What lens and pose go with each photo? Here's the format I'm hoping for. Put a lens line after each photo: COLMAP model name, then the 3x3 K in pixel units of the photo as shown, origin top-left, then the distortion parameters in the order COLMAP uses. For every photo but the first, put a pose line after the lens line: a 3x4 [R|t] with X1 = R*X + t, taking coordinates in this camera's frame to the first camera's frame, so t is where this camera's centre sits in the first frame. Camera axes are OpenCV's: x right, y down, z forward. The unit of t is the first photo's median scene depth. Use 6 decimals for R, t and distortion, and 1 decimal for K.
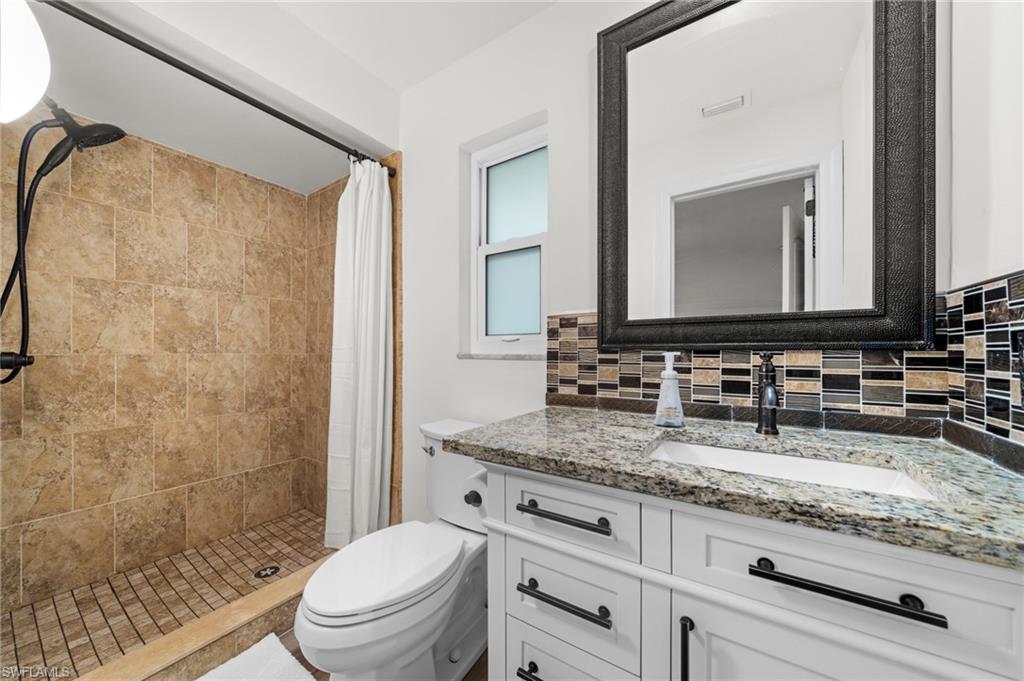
lens RADIAL K [[362.0, 0, 509.2], [0, 362.0, 347.3], [0, 0, 1]] dist [-0.000052, -0.000019]
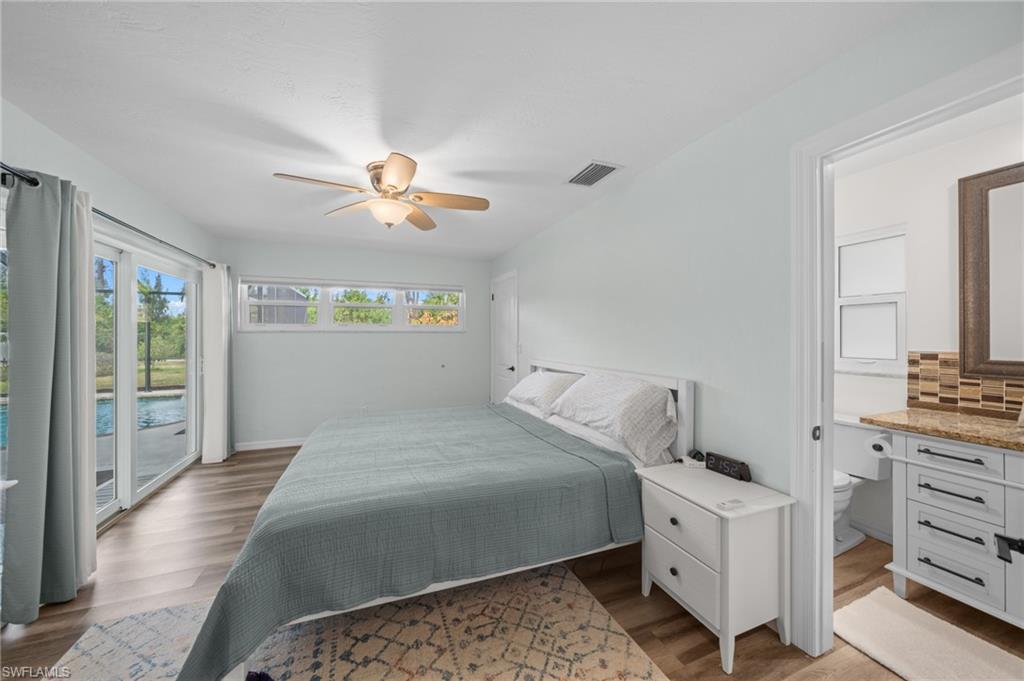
lens RADIAL K [[353.6, 0, 507.9], [0, 353.6, 331.5], [0, 0, 1]] dist [-0.000154, -0.000056]
pose [[0.824853, -0.003241, -0.565337, -0.502005], [0.000585, 0.999988, -0.004879, -0.178922], [0.565346, 0.003694, 0.824845, -1.371899]]
